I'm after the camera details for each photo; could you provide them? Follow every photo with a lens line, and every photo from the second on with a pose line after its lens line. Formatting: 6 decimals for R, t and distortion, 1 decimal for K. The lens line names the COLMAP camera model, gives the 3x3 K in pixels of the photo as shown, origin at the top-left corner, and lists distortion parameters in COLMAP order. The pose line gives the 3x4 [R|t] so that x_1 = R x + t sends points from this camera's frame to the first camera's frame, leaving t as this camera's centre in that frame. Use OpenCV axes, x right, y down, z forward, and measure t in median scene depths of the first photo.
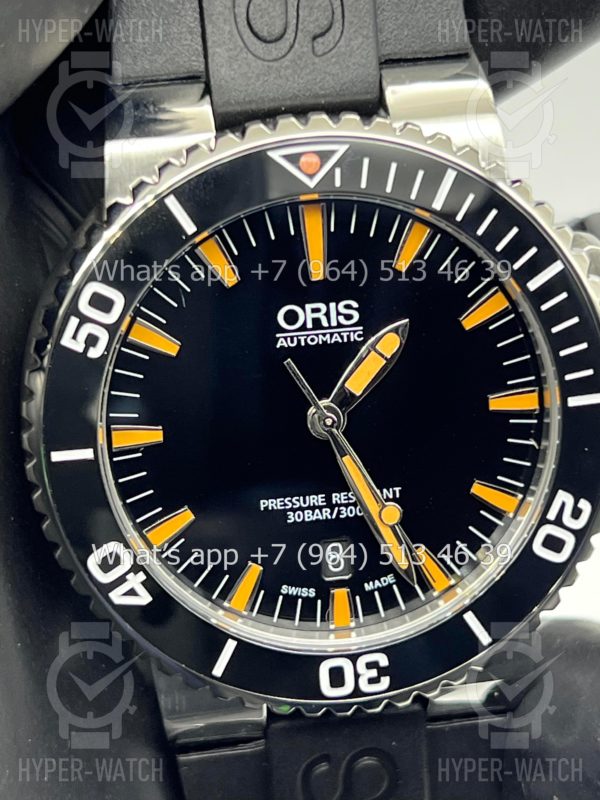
lens RADIAL K [[1942.9, 0, 287.5], [0, 1942.9, 399.2], [0, 0, 1]] dist [0.190066, 0.000000]
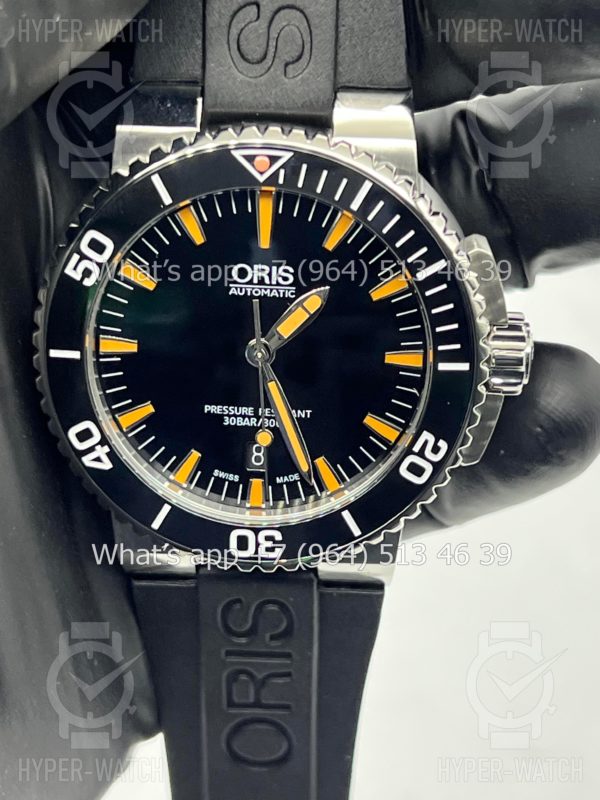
lens RADIAL K [[1942.9, 0, 300.7], [0, 1942.9, 399.8], [0, 0, 1]] dist [0.190066, 0.000000]
pose [[0.981826, 0.145388, -0.121982, 0.214718], [-0.133338, 0.985832, 0.101763, -0.097032], [0.135049, -0.083649, 0.987302, -0.310956]]
